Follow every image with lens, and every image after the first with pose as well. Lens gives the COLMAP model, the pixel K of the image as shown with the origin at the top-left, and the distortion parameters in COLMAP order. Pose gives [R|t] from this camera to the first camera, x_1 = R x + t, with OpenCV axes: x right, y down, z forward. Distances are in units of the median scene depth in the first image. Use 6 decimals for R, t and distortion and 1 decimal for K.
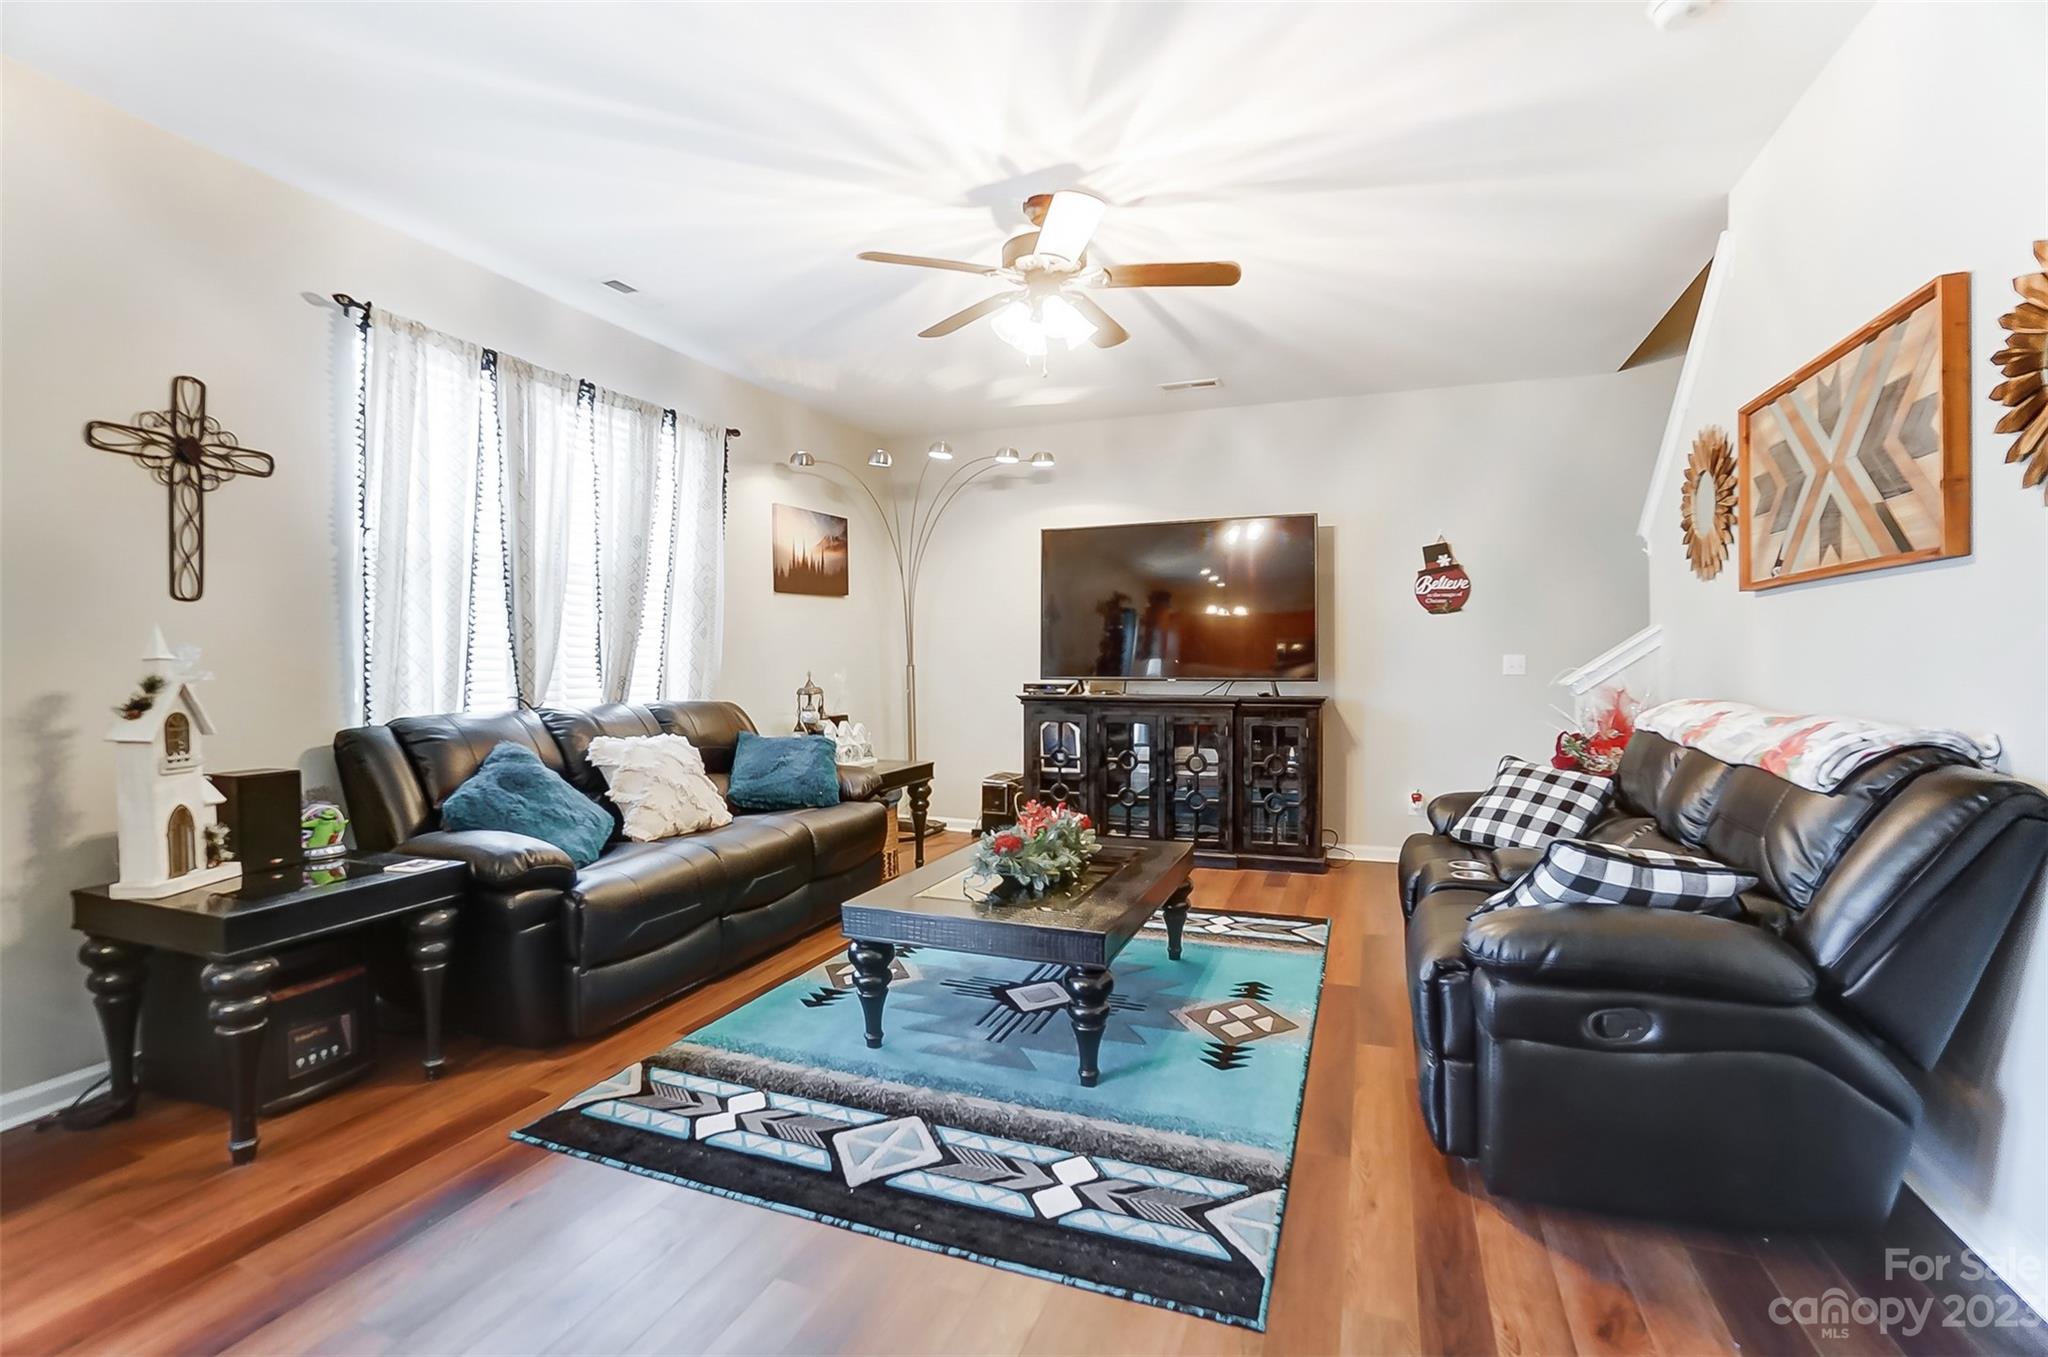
lens RADIAL K [[914.6, 0, 1019.6], [0, 914.6, 671.7], [0, 0, 1]] dist [-0.045745, 0.000925]
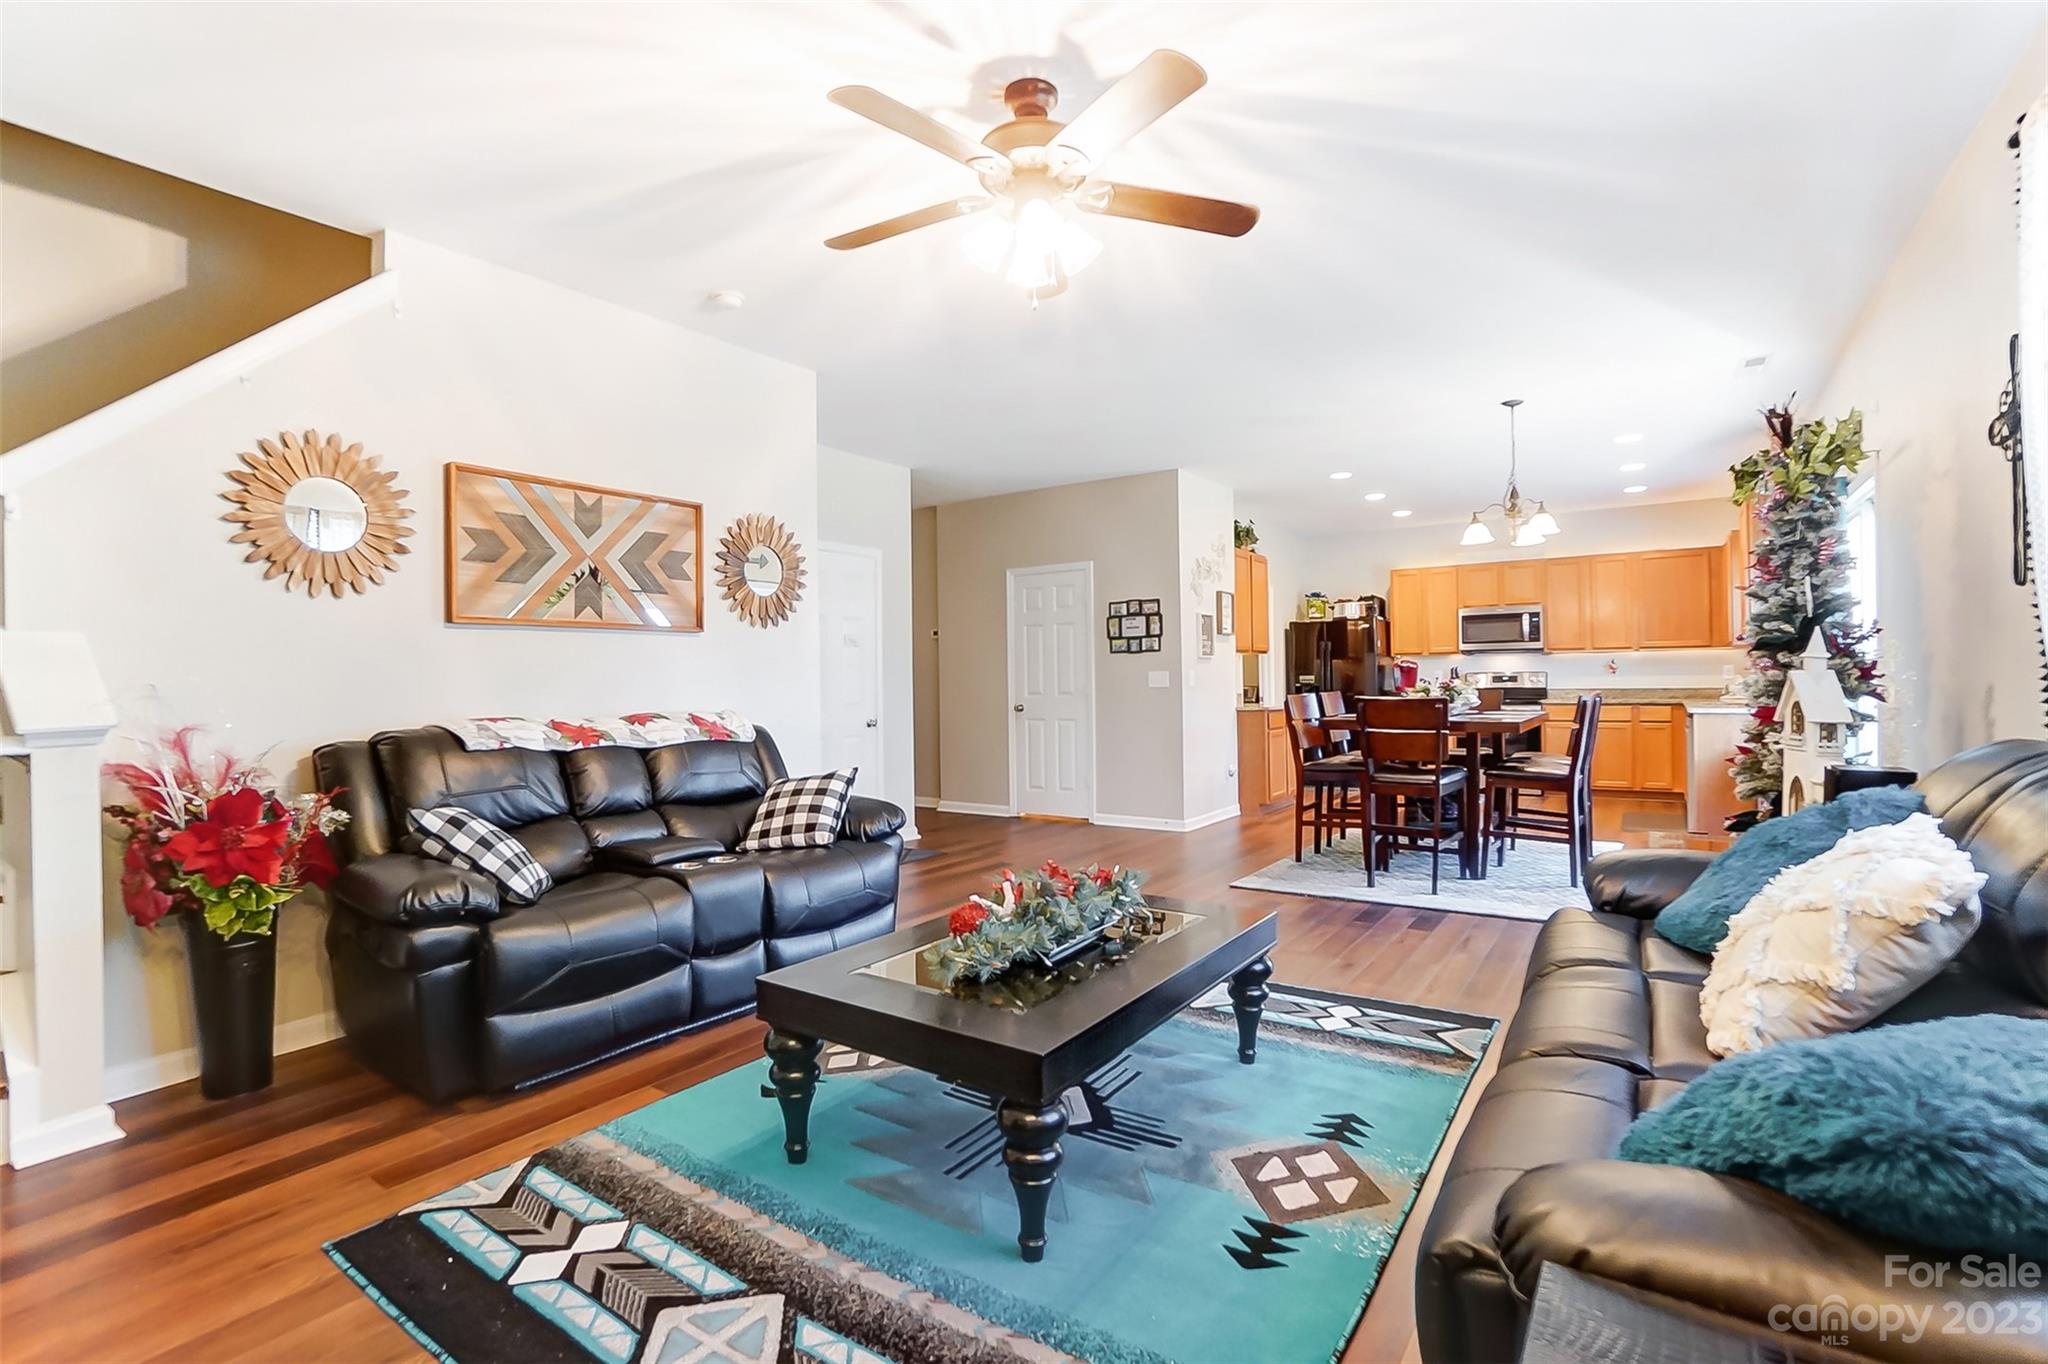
lens RADIAL K [[914.6, 0, 1019.6], [0, 914.6, 675.2], [0, 0, 1]] dist [-0.045745, 0.000925]
pose [[-0.973380, 0.020905, 0.228242, -0.126050], [0.022315, 0.999745, 0.003596, -0.008817], [-0.228108, 0.008594, -0.973598, 1.636529]]
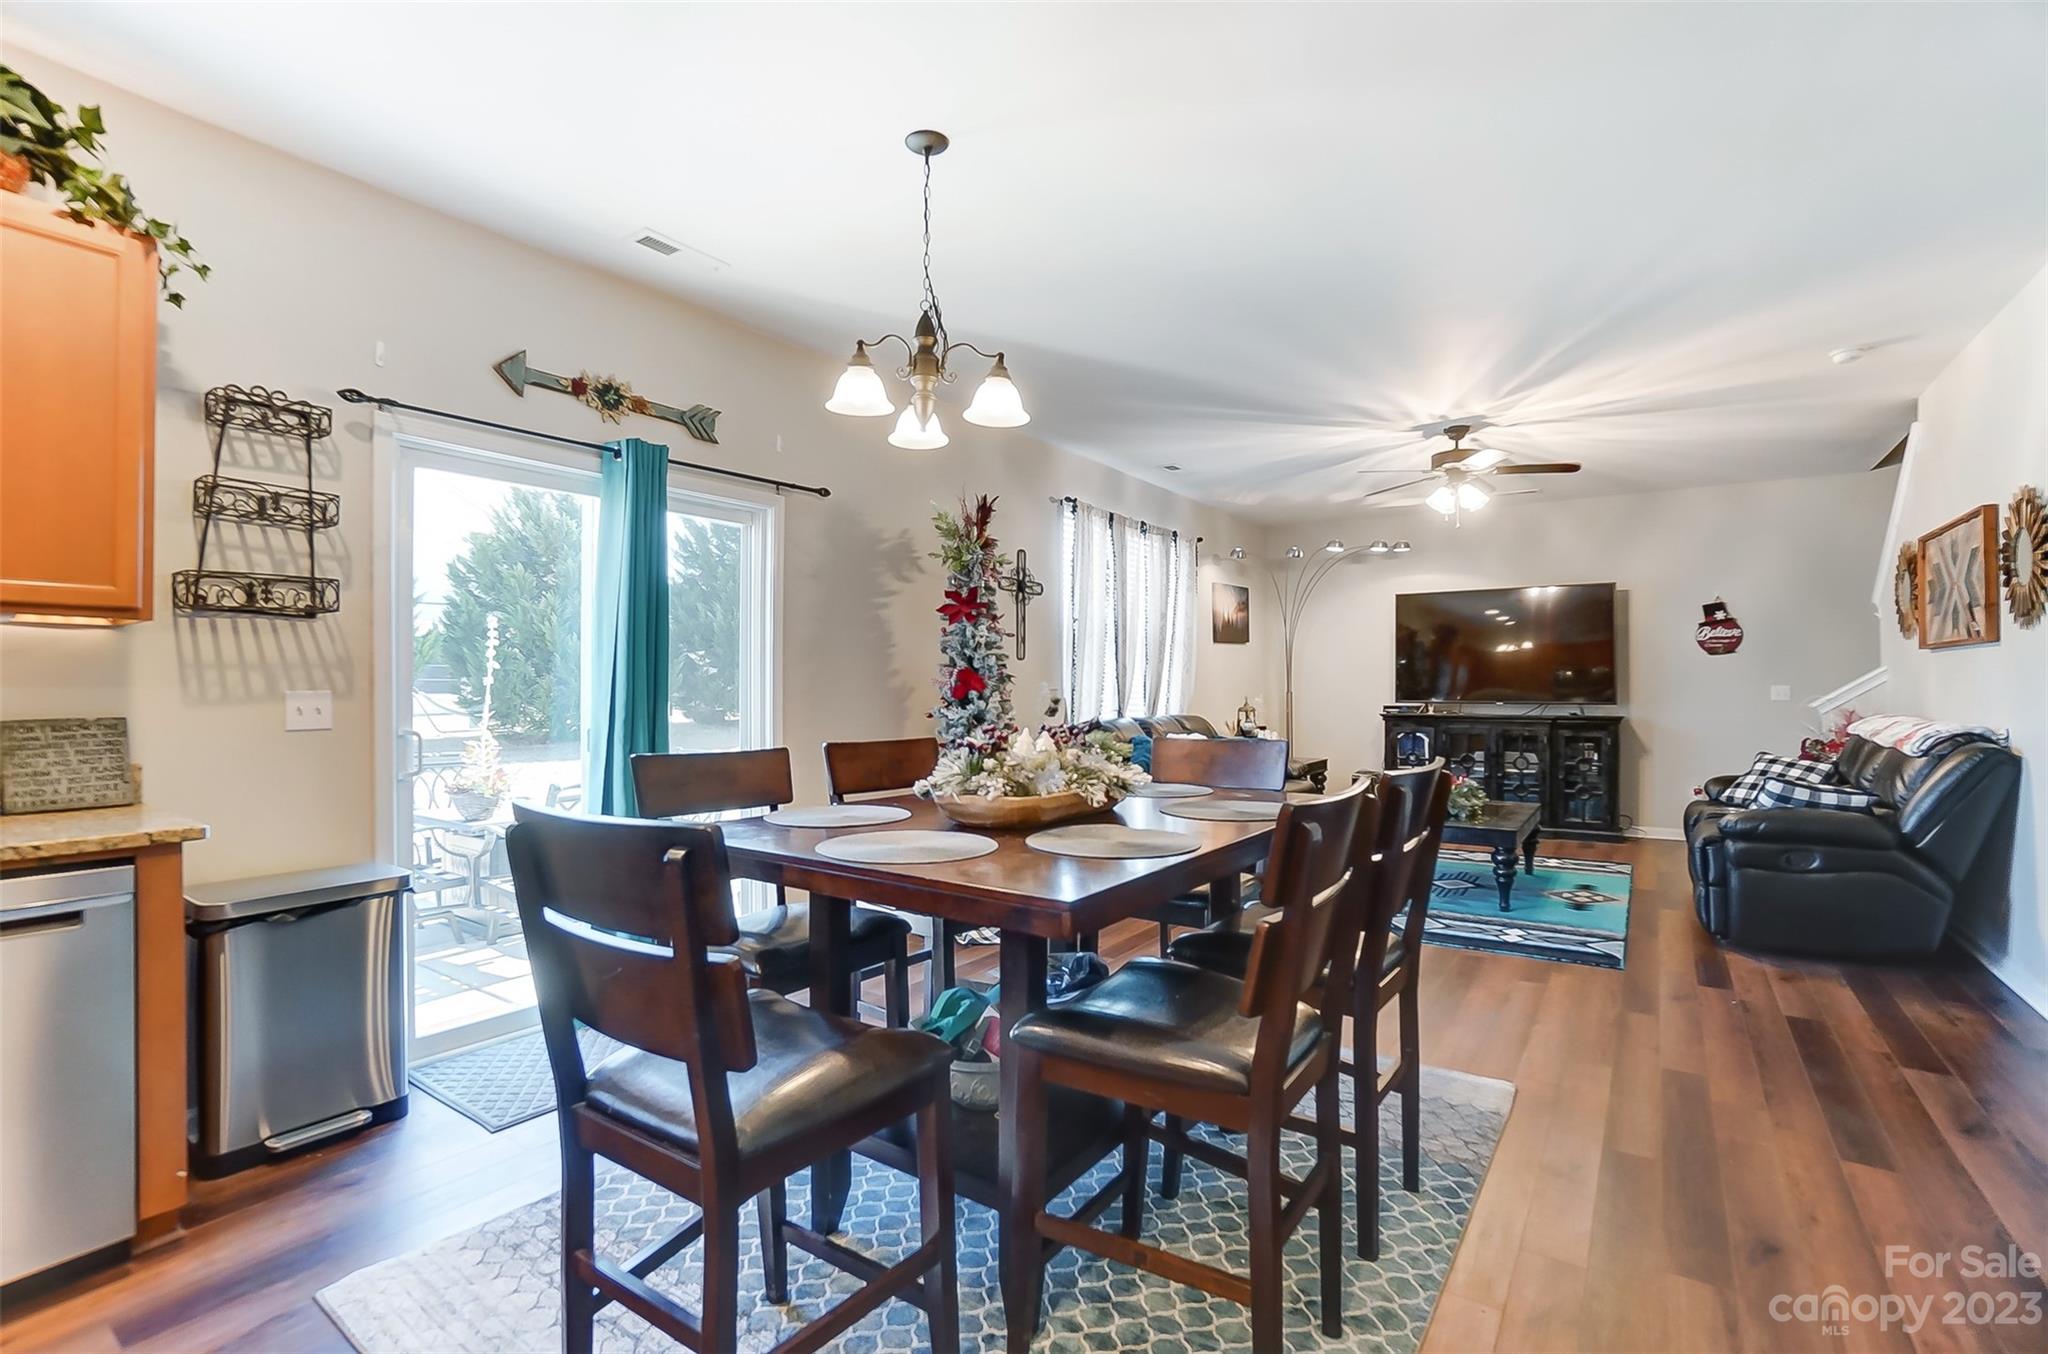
lens RADIAL K [[918.5, 0, 1018.5], [0, 918.5, 686.6], [0, 0, 1]] dist [-0.061684, 0.019848]
pose [[0.970545, 0.001834, -0.240913, -0.330864], [-0.004601, 0.999930, -0.010927, 0.003115], [0.240876, 0.011714, 0.970485, -0.787377]]
